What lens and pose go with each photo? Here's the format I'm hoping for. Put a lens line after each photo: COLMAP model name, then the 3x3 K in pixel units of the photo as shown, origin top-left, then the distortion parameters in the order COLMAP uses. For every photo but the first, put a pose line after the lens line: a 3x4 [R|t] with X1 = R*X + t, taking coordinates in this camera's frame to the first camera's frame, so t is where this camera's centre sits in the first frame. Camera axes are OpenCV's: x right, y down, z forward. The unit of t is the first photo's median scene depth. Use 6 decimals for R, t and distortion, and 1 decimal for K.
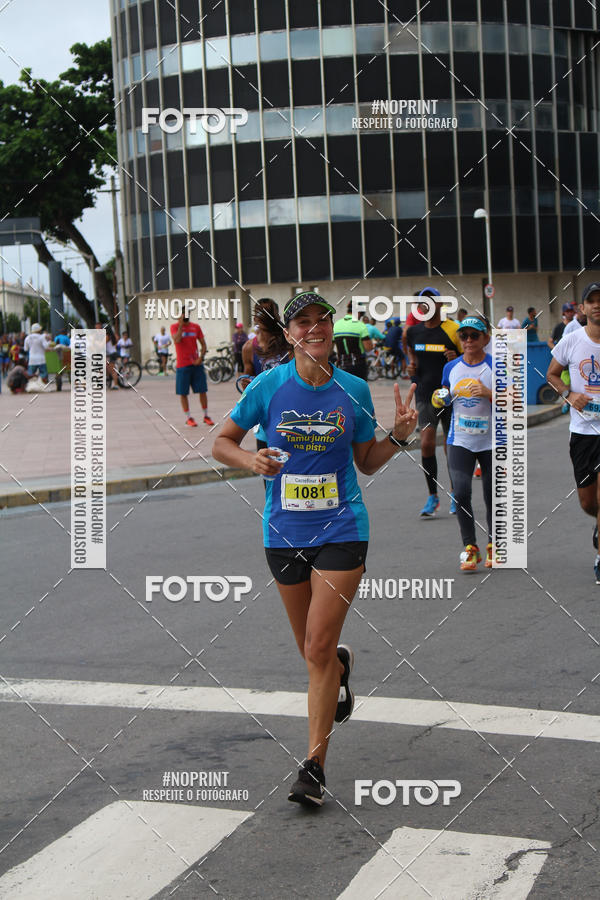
lens RADIAL K [[2104.4, 0, 300.0], [0, 2104.4, 450.0], [0, 0, 1]] dist [0.082454, 0.122487]
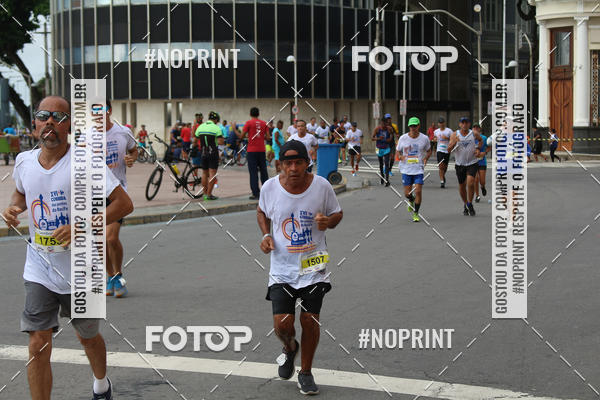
lens RADIAL K [[1604.2, 0, 292.4], [0, 1604.2, 199.5], [0, 0, 1]] dist [0.122780, 1.045747]
pose [[0.993112, 0.031906, 0.112745, -0.040282], [-0.029427, 0.999289, -0.023585, 0.015723], [-0.113417, 0.020105, 0.993344, -0.141791]]
